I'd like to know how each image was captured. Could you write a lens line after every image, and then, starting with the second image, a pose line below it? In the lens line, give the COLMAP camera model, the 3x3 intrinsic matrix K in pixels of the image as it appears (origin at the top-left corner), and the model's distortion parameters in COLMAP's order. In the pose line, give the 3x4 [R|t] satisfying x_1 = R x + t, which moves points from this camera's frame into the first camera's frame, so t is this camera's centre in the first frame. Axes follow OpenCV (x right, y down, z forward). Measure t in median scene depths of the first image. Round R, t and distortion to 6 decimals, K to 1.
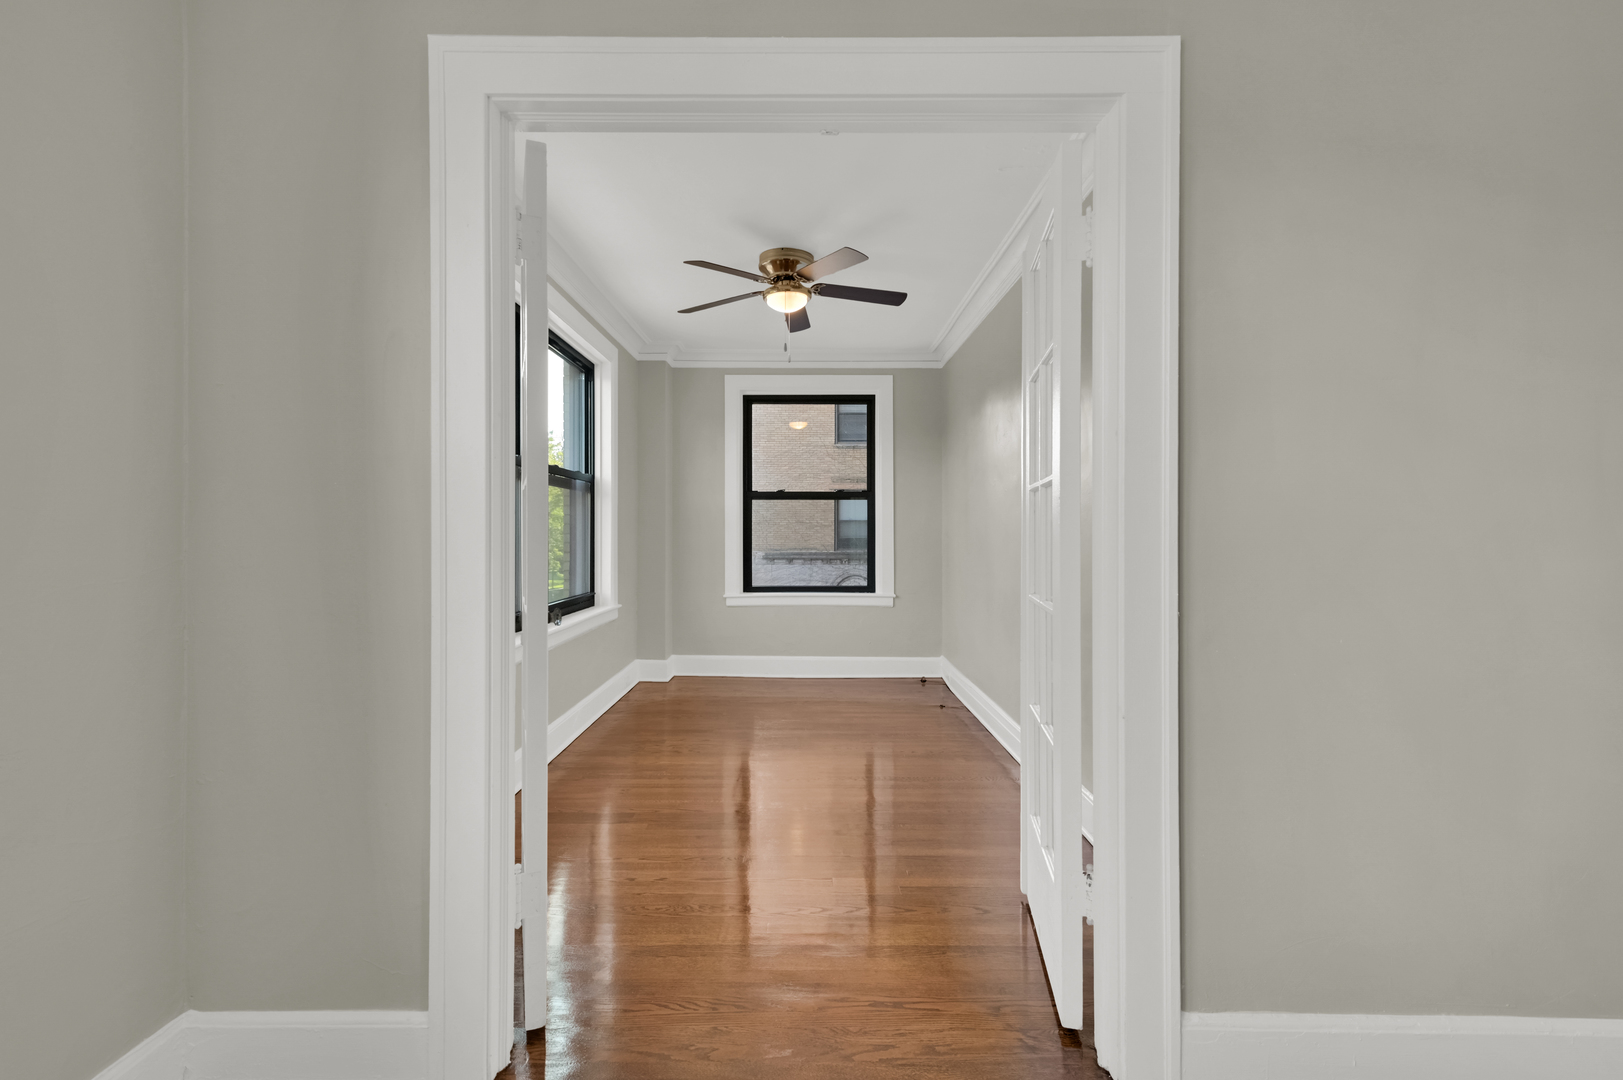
lens RADIAL K [[746.8, 0, 822.4], [0, 746.8, 542.7], [0, 0, 1]] dist [0.004559, -0.000698]
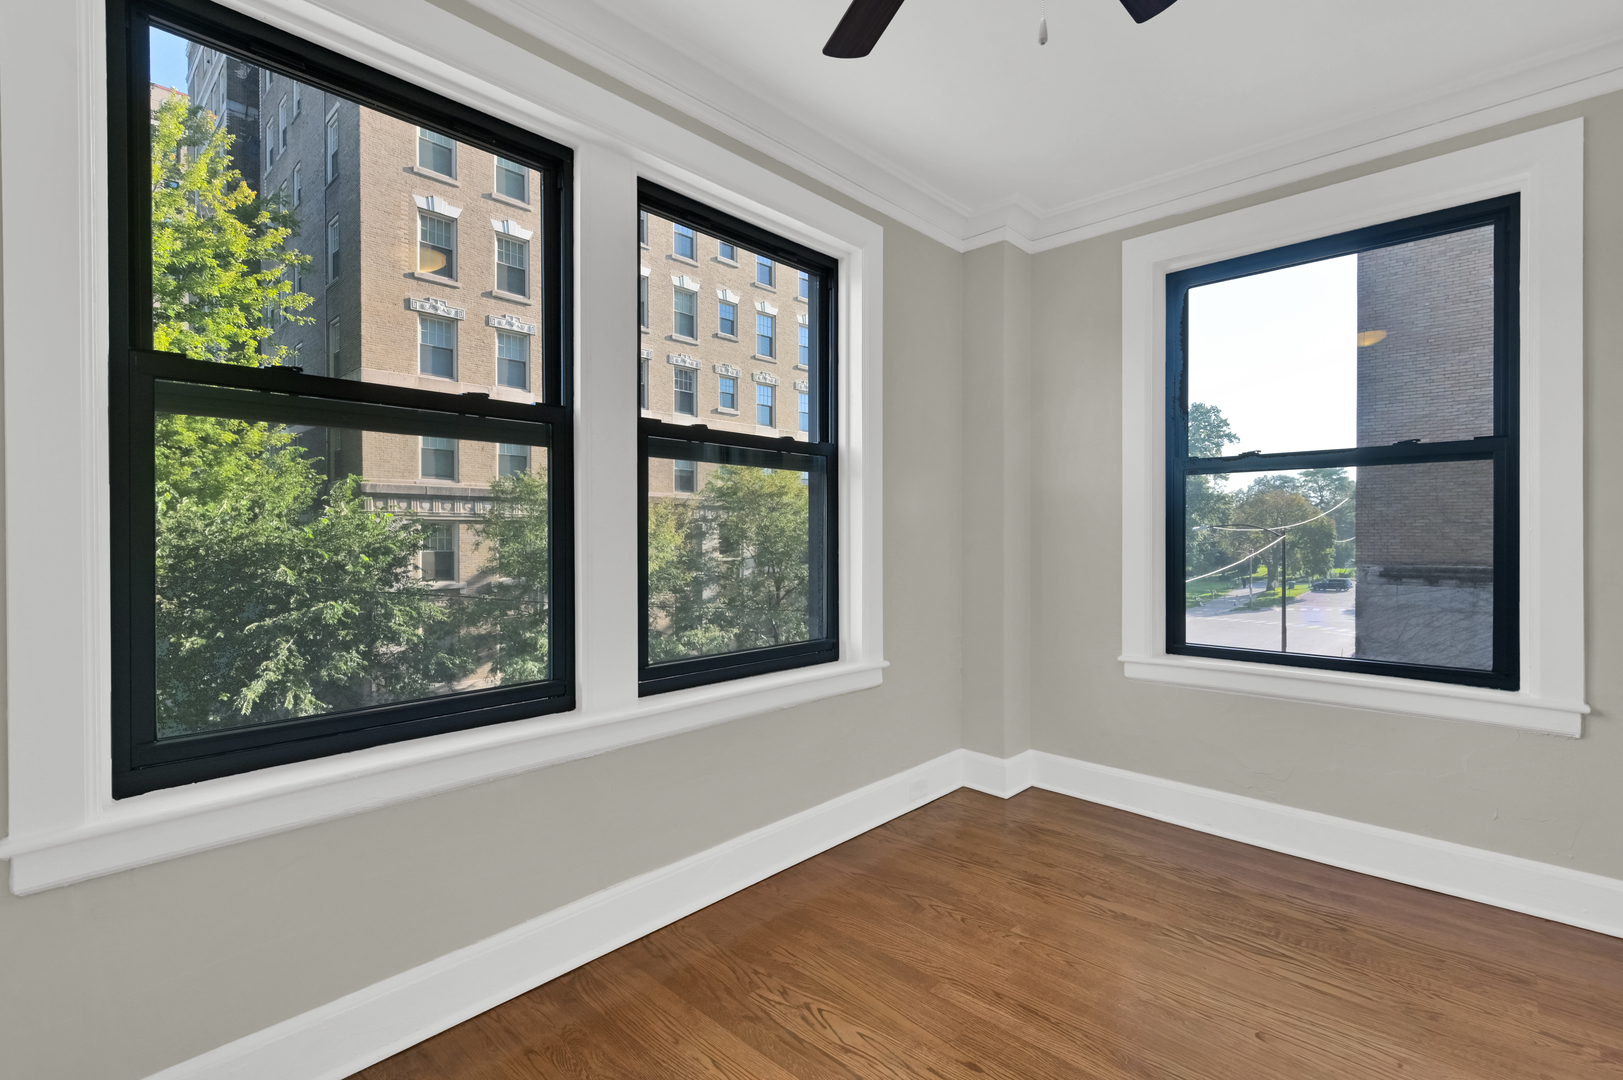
lens RADIAL K [[746.8, 0, 804.1], [0, 746.8, 542.7], [0, 0, 1]] dist [0.004559, -0.000698]
pose [[0.714061, 0.004633, -0.700068, 0.079809], [-0.009474, 0.999950, -0.003046, -0.007104], [0.700020, 0.008808, 0.714069, 0.458901]]
